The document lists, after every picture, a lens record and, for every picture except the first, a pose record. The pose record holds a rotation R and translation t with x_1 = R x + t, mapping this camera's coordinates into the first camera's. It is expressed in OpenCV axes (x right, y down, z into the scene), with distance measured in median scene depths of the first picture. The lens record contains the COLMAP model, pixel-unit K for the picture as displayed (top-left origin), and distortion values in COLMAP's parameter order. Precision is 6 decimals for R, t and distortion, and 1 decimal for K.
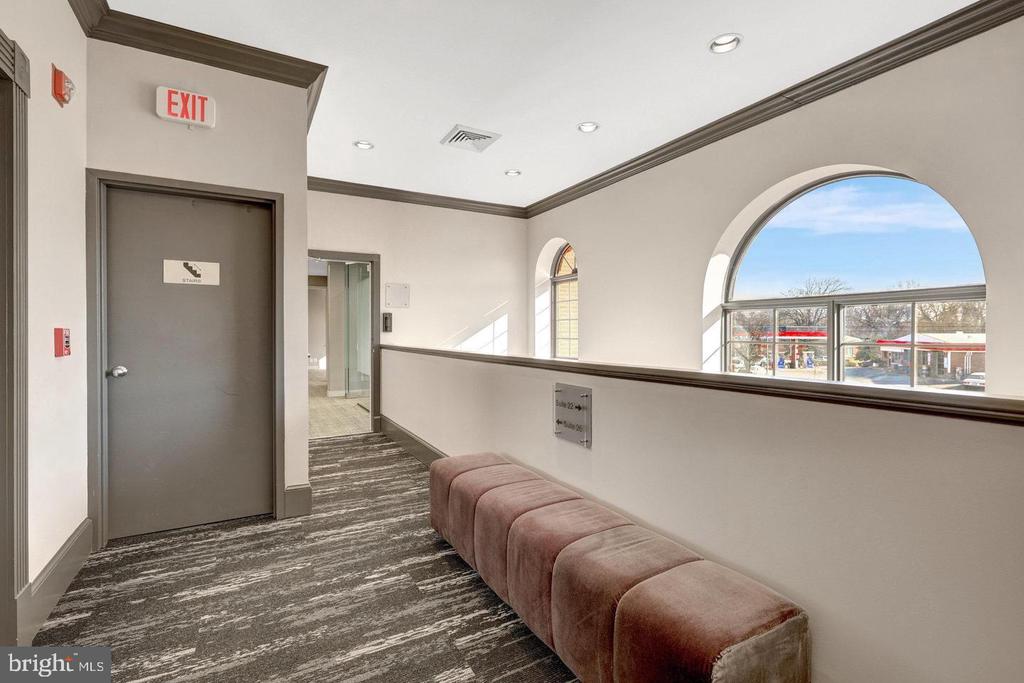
lens RADIAL K [[483.3, 0, 514.5], [0, 483.3, 339.2], [0, 0, 1]] dist [-0.001006, -0.000005]
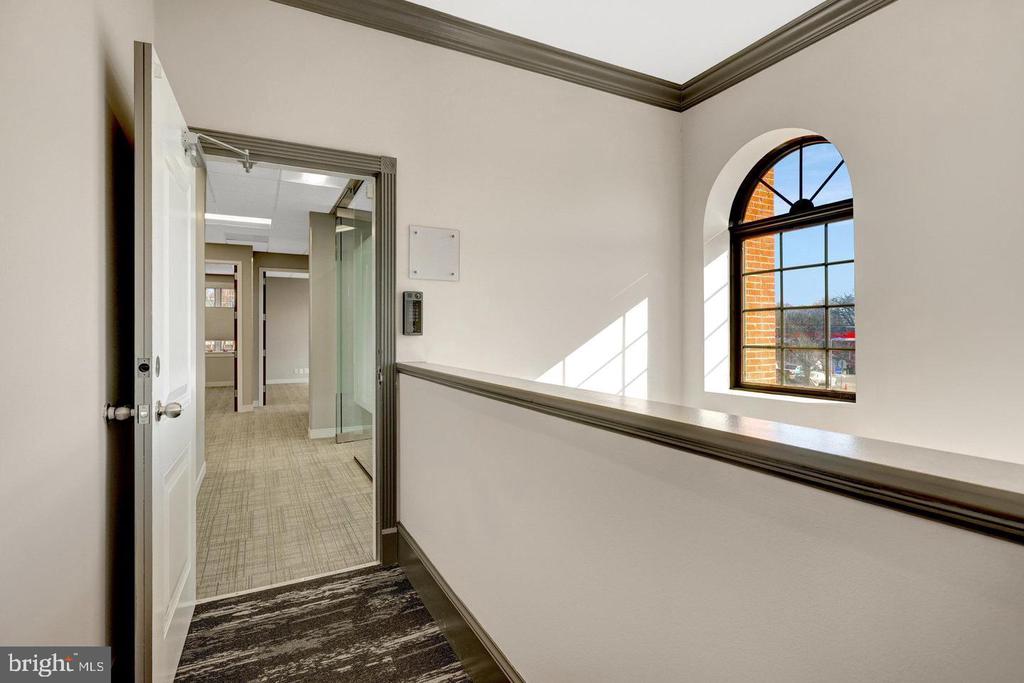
lens RADIAL K [[517.5, 0, 512.2], [0, 517.5, 337.8], [0, 0, 1]] dist [-0.004035, 0.000078]
pose [[0.999358, -0.000488, -0.035837, -0.137541], [0.000281, 0.999983, -0.005783, -0.008787], [0.035840, 0.005769, 0.999341, 0.471435]]
